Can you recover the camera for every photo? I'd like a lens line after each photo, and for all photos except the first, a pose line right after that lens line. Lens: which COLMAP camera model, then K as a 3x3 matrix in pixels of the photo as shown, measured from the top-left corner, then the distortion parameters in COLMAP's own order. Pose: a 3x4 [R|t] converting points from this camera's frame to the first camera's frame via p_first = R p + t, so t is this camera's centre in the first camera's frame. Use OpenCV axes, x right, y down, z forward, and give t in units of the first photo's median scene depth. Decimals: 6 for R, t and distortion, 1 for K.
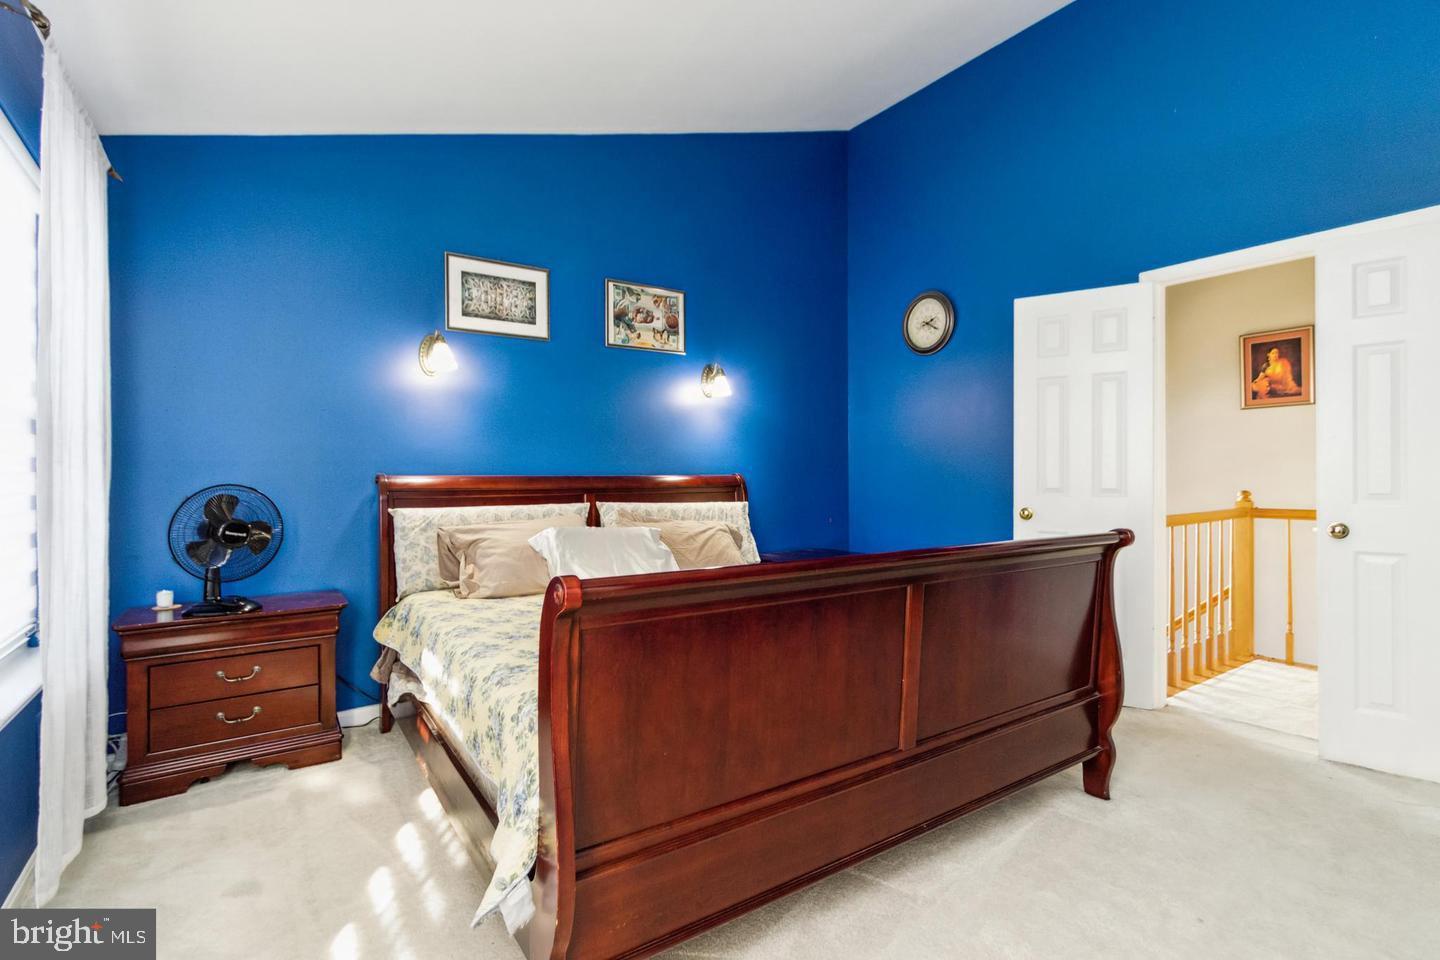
lens RADIAL K [[708.2, 0, 725.9], [0, 708.2, 471.1], [0, 0, 1]] dist [-0.001035, -0.000165]
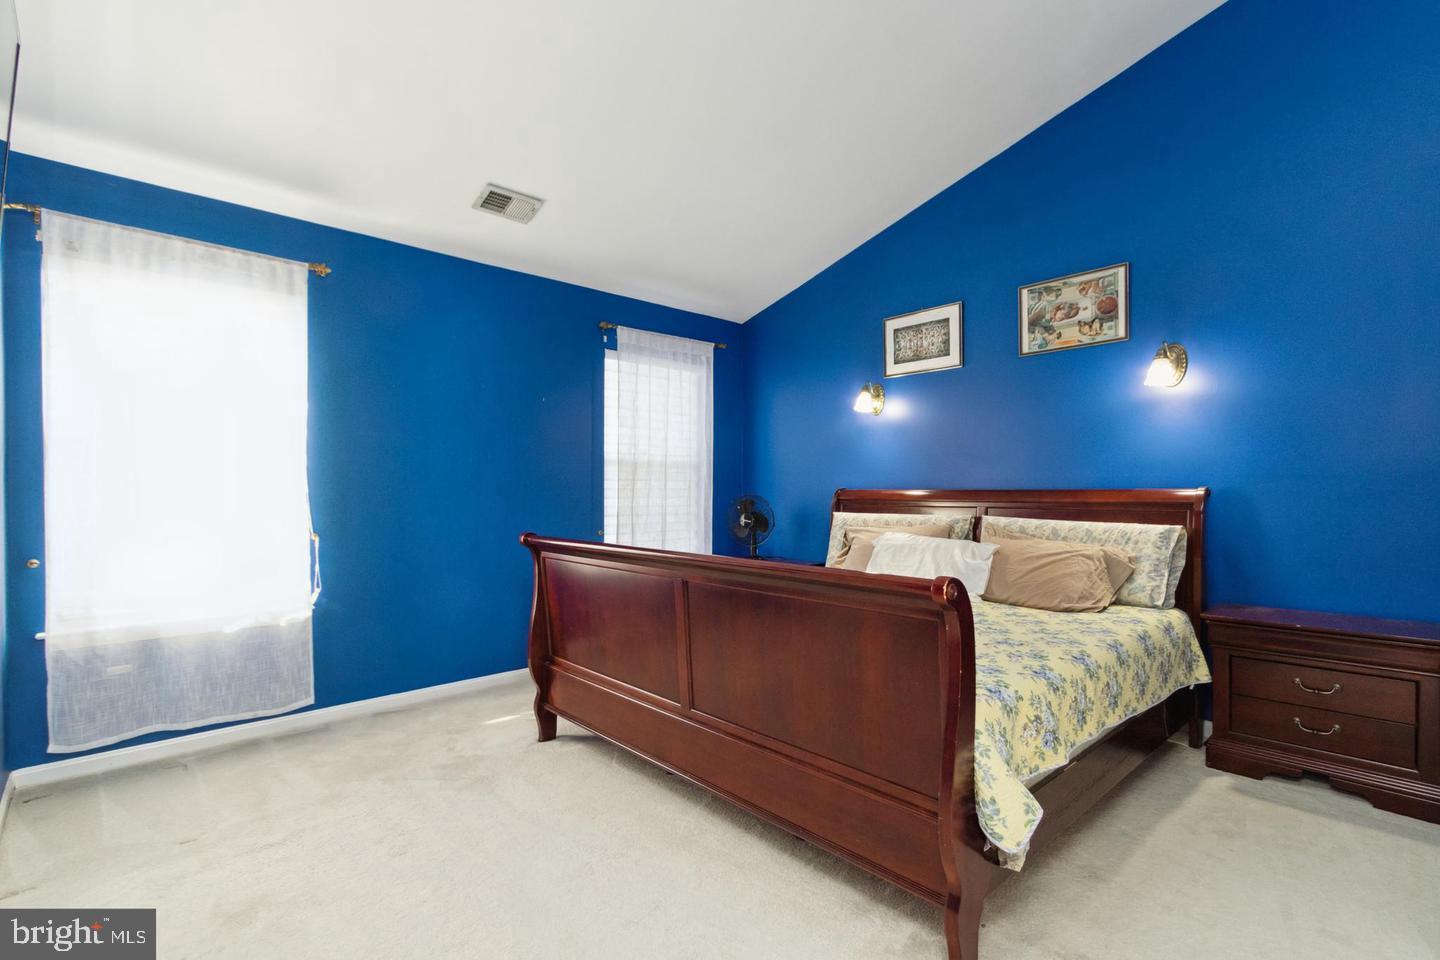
lens RADIAL K [[661.3, 0, 725.5], [0, 661.3, 494.2], [0, 0, 1]] dist [0.001200, -0.001931]
pose [[0.132144, 0.011891, -0.991159, 0.671844], [0.013583, 0.999812, 0.013806, -0.004611], [0.991137, -0.015287, 0.131958, 0.463763]]
